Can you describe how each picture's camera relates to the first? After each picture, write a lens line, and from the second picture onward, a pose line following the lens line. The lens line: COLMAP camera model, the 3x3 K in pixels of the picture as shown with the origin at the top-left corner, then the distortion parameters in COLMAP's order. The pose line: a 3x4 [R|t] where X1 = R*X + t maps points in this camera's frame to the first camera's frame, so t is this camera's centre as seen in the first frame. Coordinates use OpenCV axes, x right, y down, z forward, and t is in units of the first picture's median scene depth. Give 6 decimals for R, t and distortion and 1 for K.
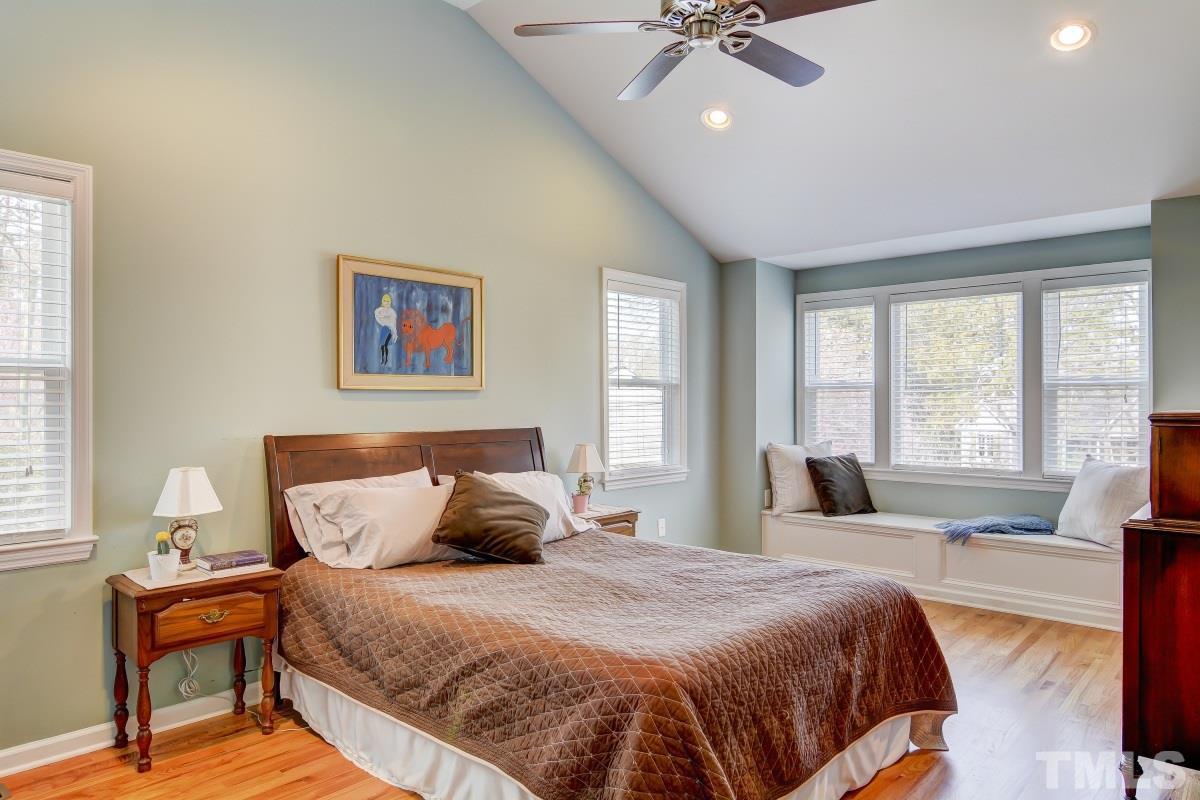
lens RADIAL K [[770.8, 0, 594.2], [0, 770.8, 401.3], [0, 0, 1]] dist [0.006018, 0.000811]
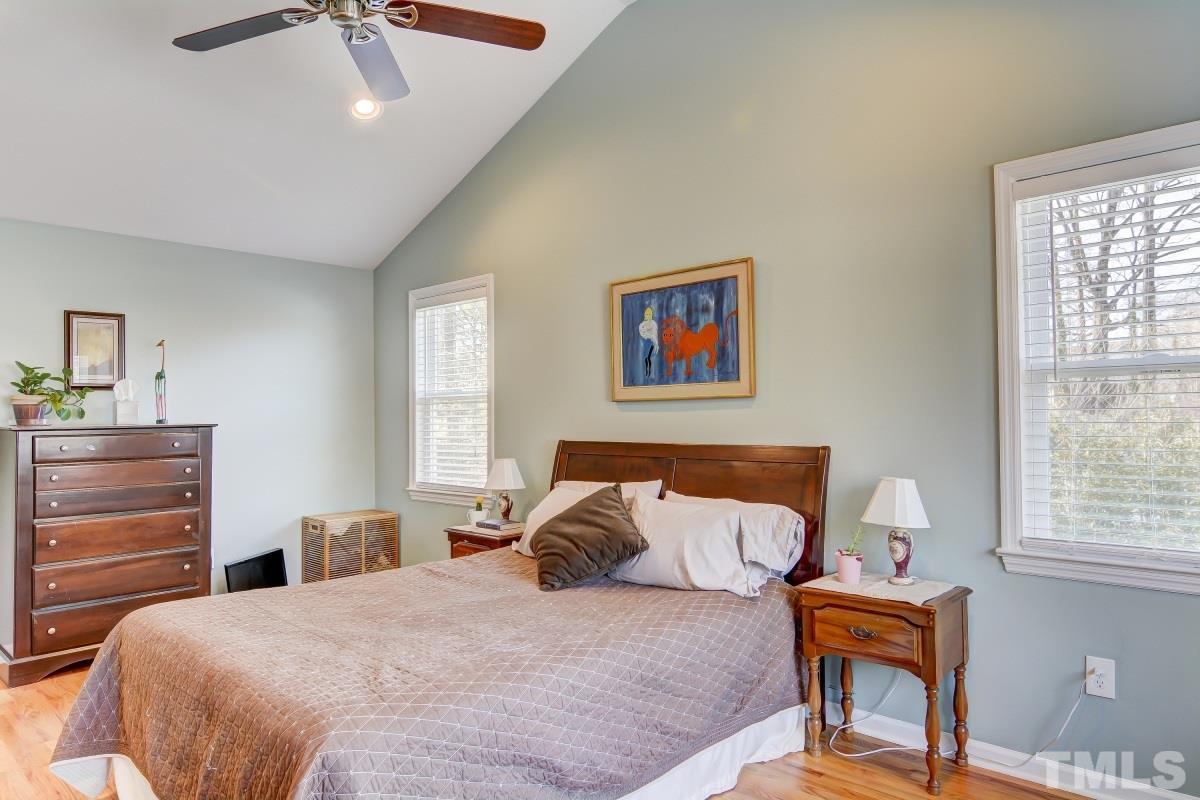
lens RADIAL K [[770.8, 0, 594.2], [0, 770.8, 401.3], [0, 0, 1]] dist [0.006018, 0.000811]
pose [[-0.035263, -0.023346, -0.999105, 0.734266], [0.007155, 0.999696, -0.023612, 0.008915], [0.999352, -0.007981, -0.035085, 0.940169]]
